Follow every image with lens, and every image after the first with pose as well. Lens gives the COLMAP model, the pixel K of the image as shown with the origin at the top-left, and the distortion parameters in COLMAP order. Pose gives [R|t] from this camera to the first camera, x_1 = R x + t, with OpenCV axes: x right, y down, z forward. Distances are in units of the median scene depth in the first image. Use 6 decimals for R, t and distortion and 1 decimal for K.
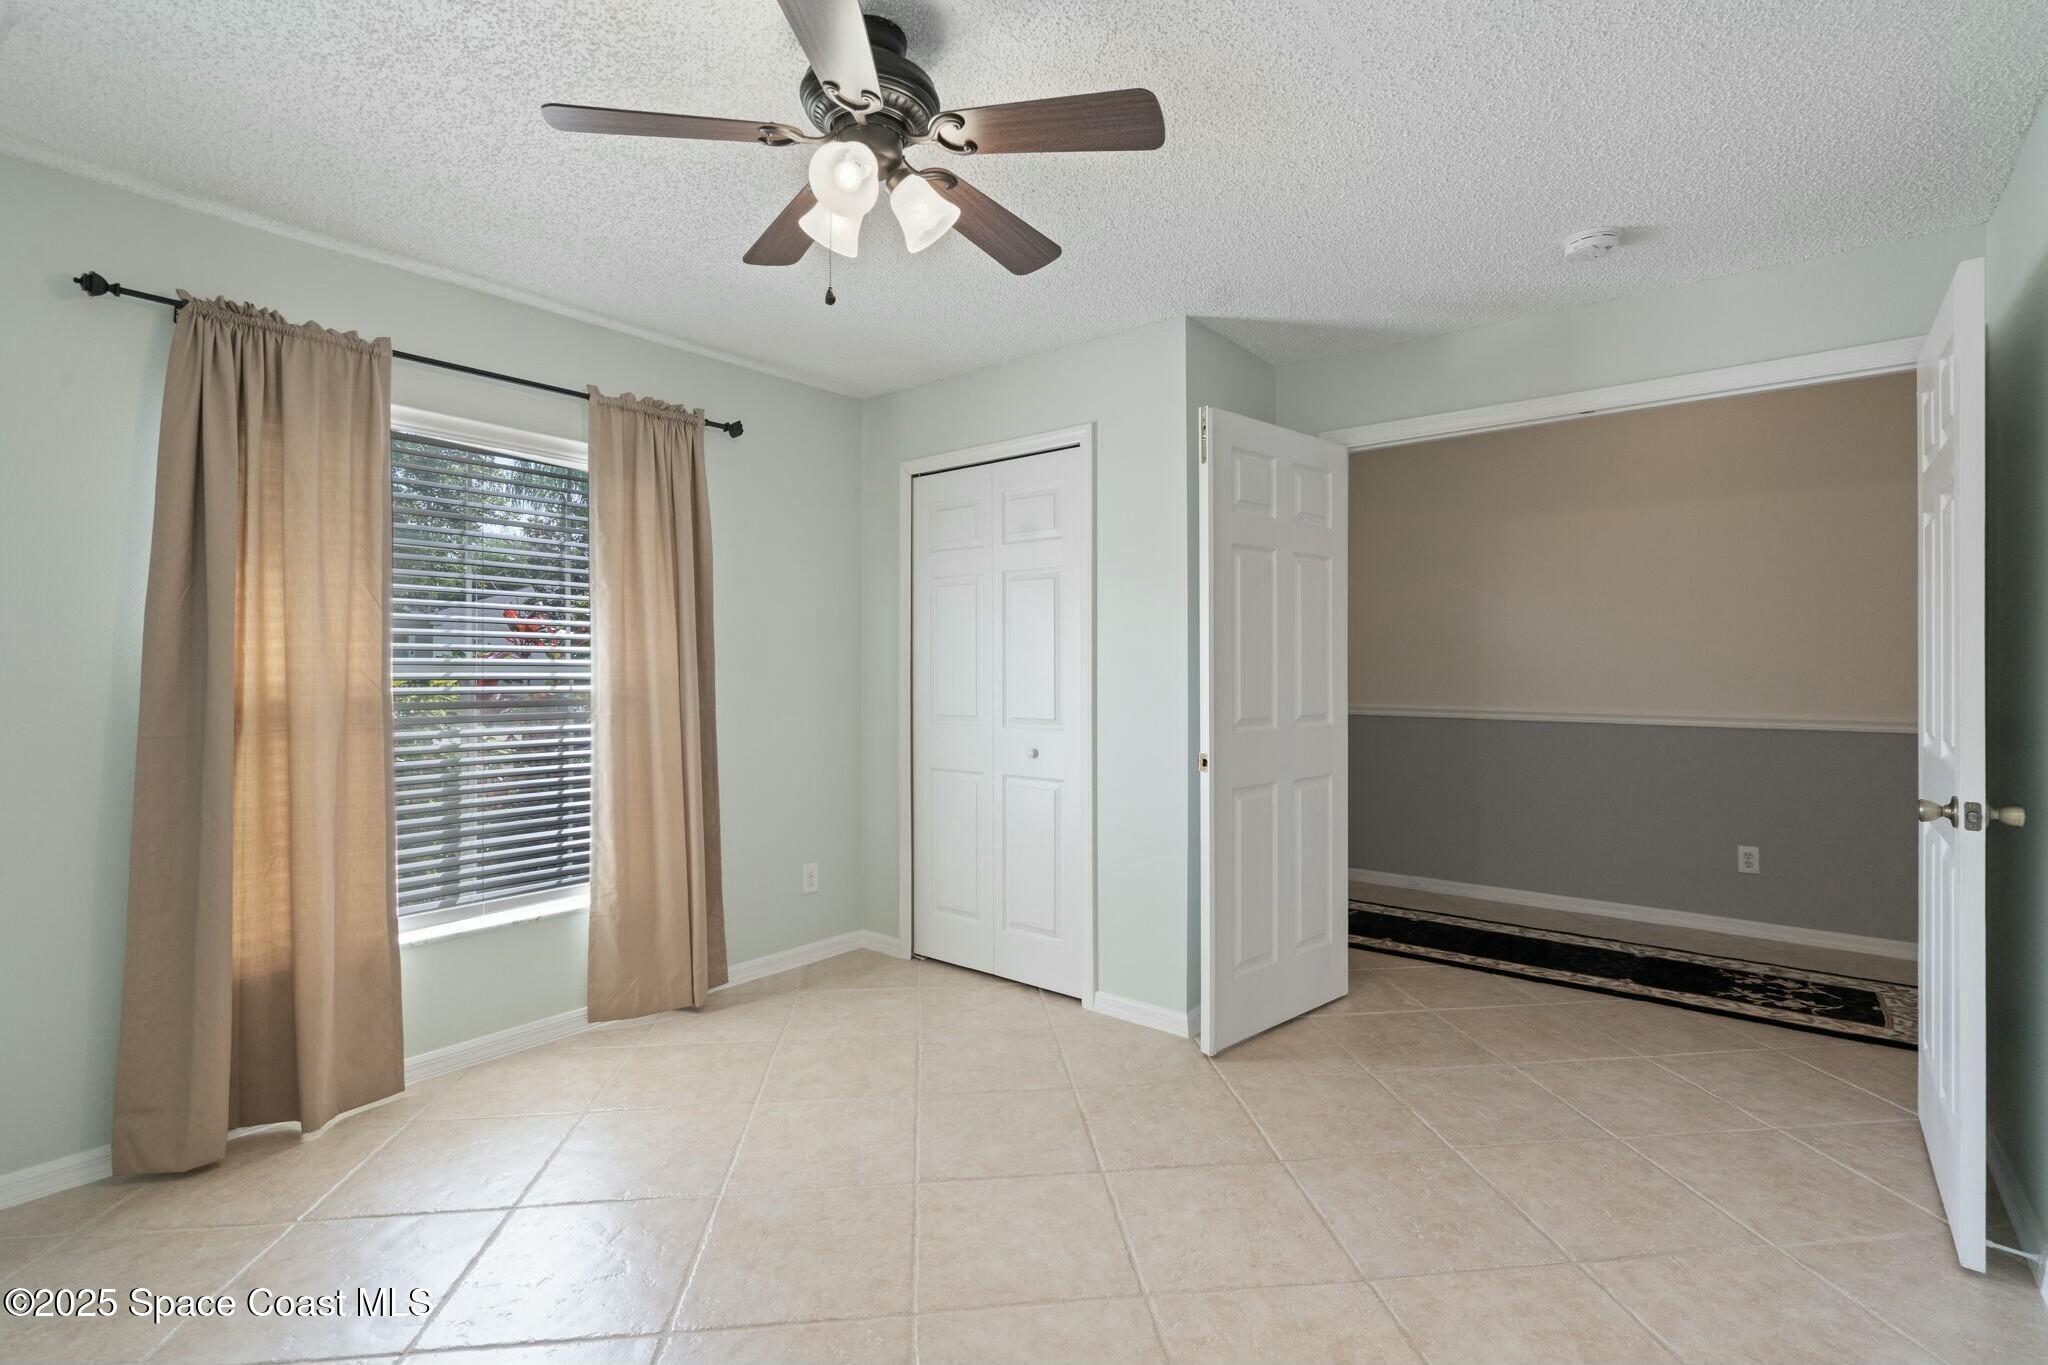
lens RADIAL K [[930.8, 0, 1024.4], [0, 930.8, 667.6], [0, 0, 1]] dist [-0.007753, 0.002724]
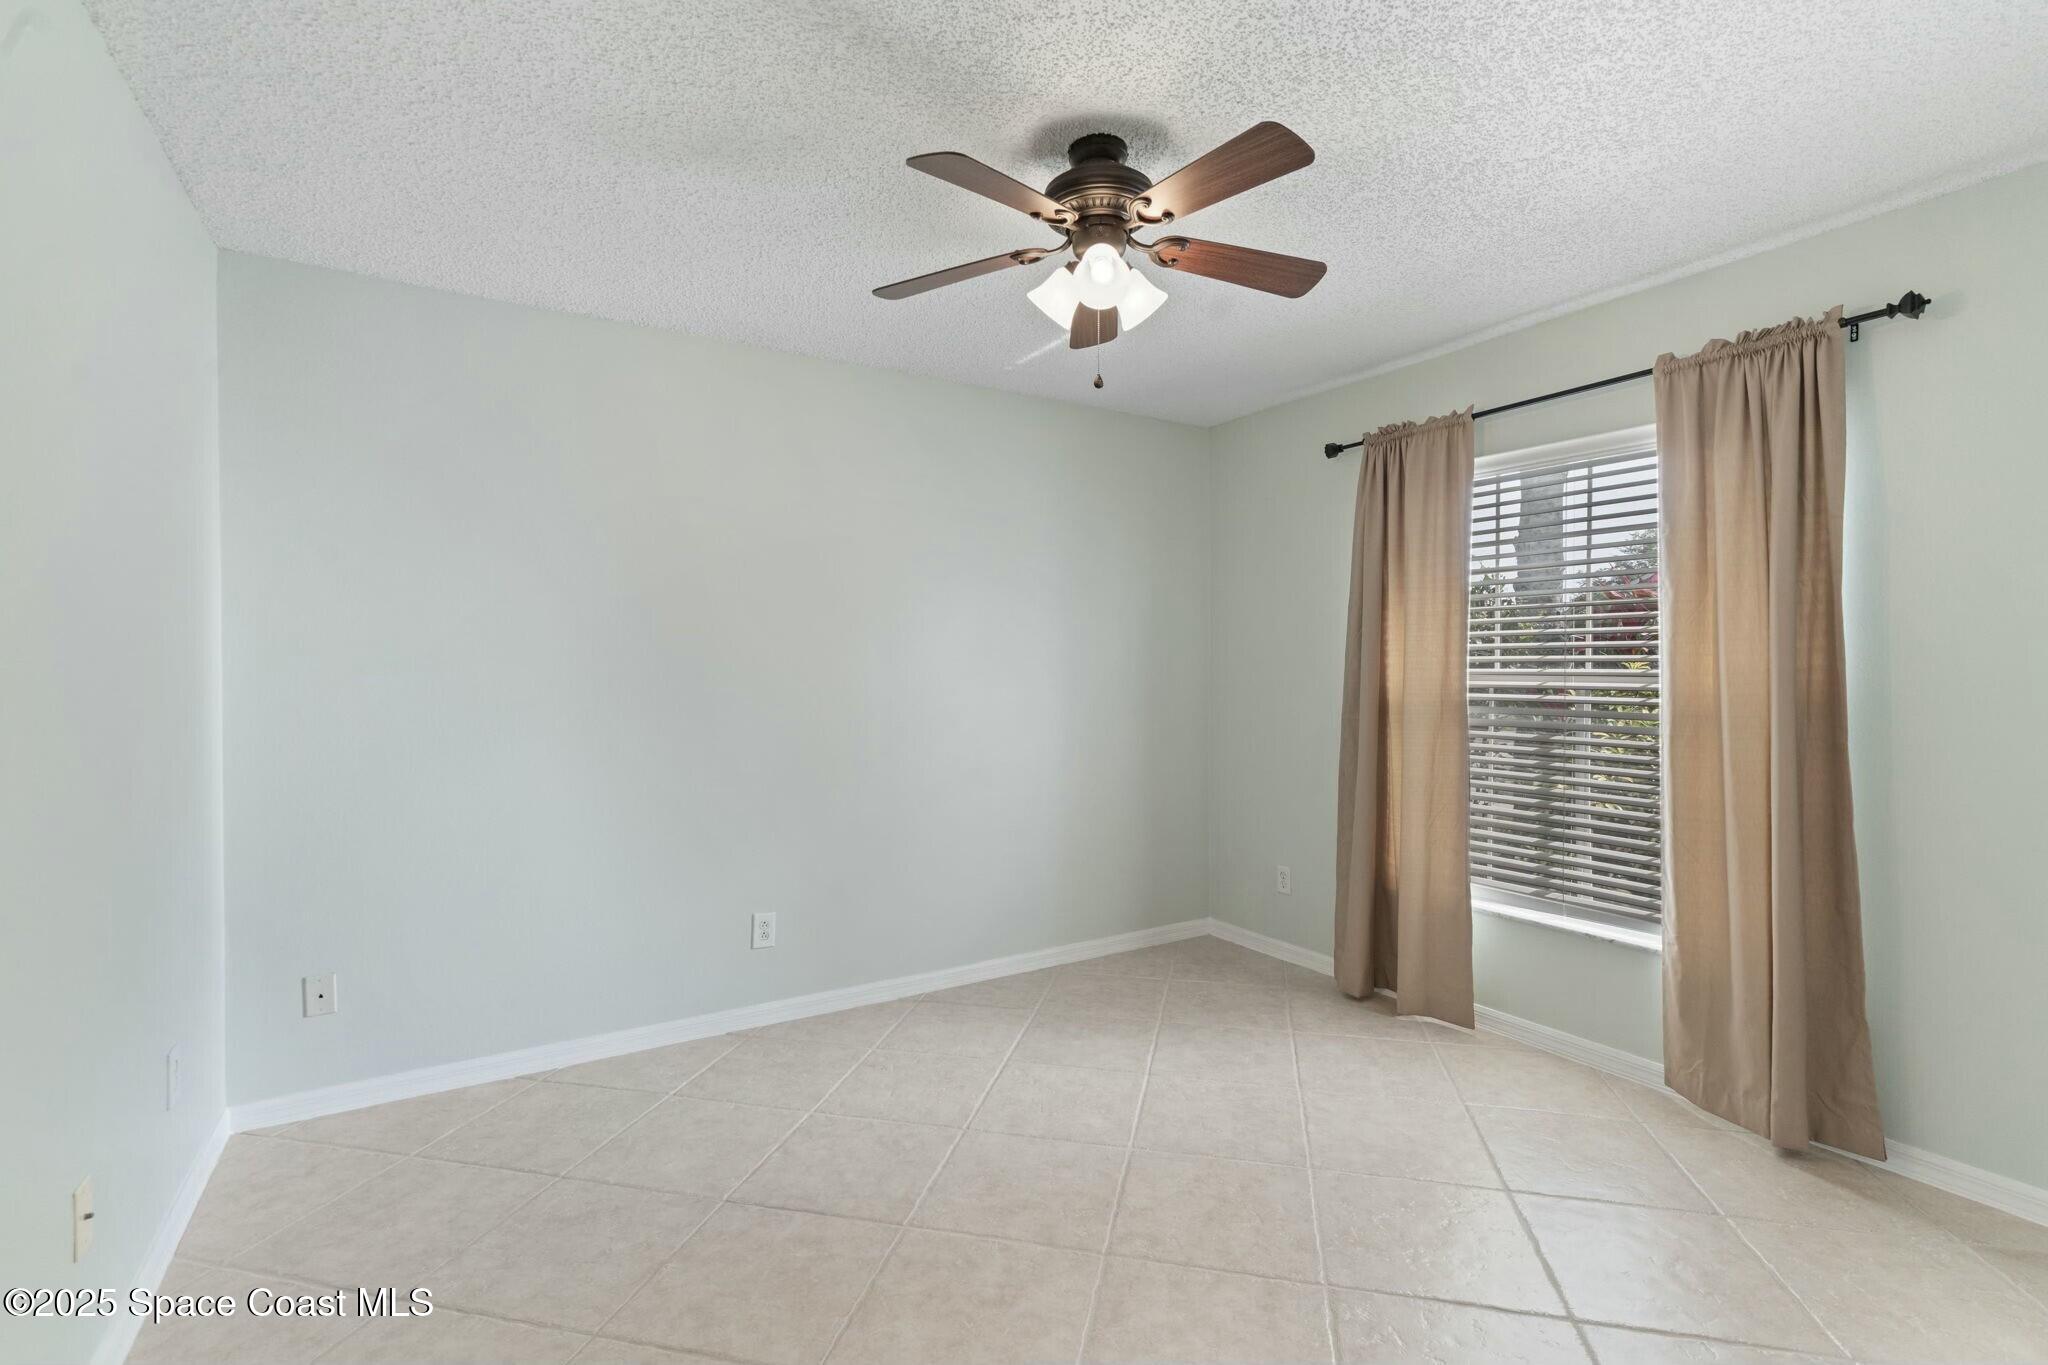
lens RADIAL K [[930.8, 0, 1042.8], [0, 930.8, 680.7], [0, 0, 1]] dist [-0.007753, 0.002724]
pose [[-0.324631, 0.009483, -0.945793, 0.635840], [-0.001040, 0.999946, 0.010383, -0.007279], [0.945840, 0.004354, -0.324603, 0.850542]]
